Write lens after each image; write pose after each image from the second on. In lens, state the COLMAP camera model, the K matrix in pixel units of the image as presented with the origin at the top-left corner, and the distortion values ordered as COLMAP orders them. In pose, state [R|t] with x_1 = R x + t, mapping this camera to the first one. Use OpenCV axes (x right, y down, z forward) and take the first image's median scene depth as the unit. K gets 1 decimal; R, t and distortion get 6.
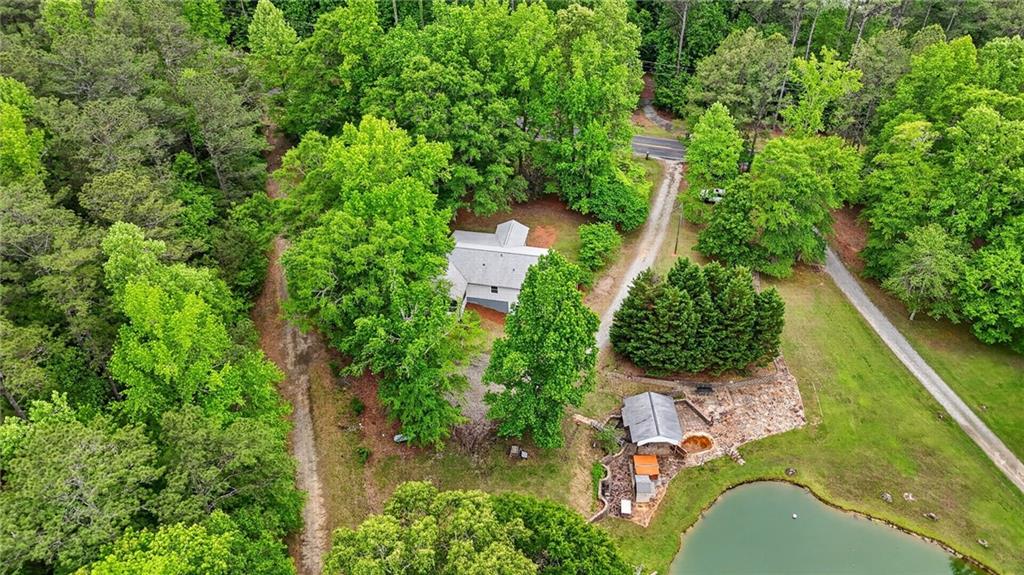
lens RADIAL K [[794.1, 0, 512.0], [0, 794.1, 287.5], [0, 0, 1]] dist [0.003530, -0.004629]
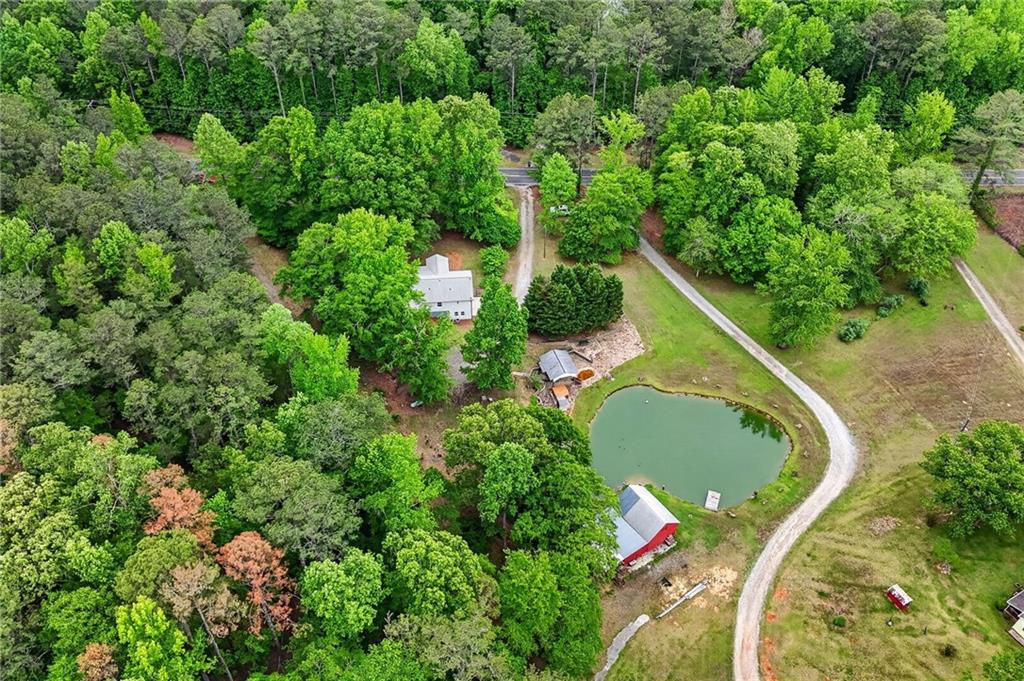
lens RADIAL K [[961.7, 0, 509.0], [0, 961.7, 376.3], [0, 0, 1]] dist [0.003770, 0.003187]
pose [[0.957574, -0.192214, 0.214721, -0.312394], [0.168655, 0.977934, 0.123289, -0.065983], [-0.233681, -0.081844, 0.968862, -0.804474]]
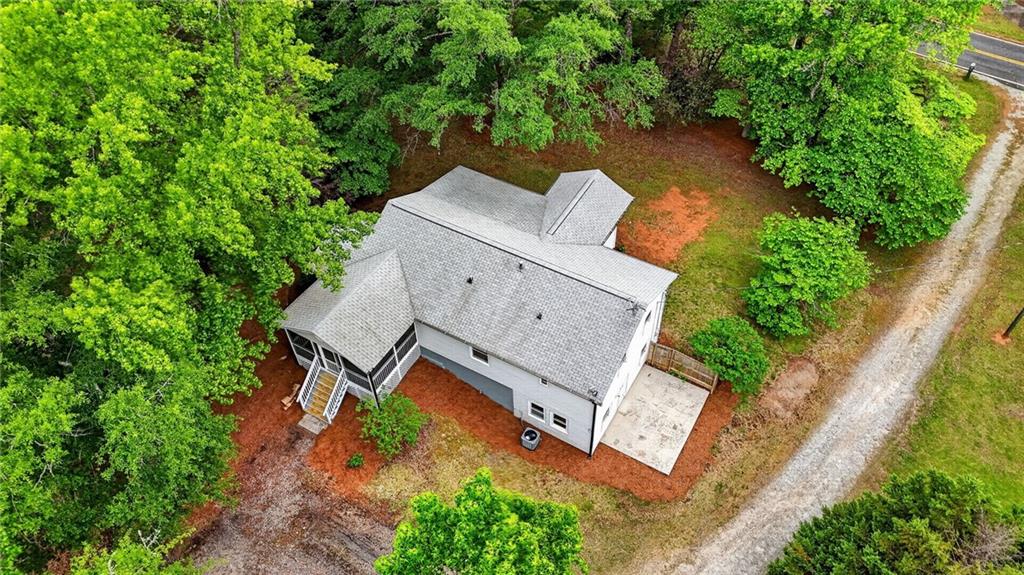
lens RADIAL K [[766.3, 0, 512.0], [0, 766.3, 287.5], [0, 0, 1]] dist [0.007176, 0.000903]
pose [[0.946144, 0.237608, -0.219895, 0.062830], [-0.202633, 0.964356, 0.170168, -0.090294], [0.252490, -0.116445, 0.960567, 0.655791]]
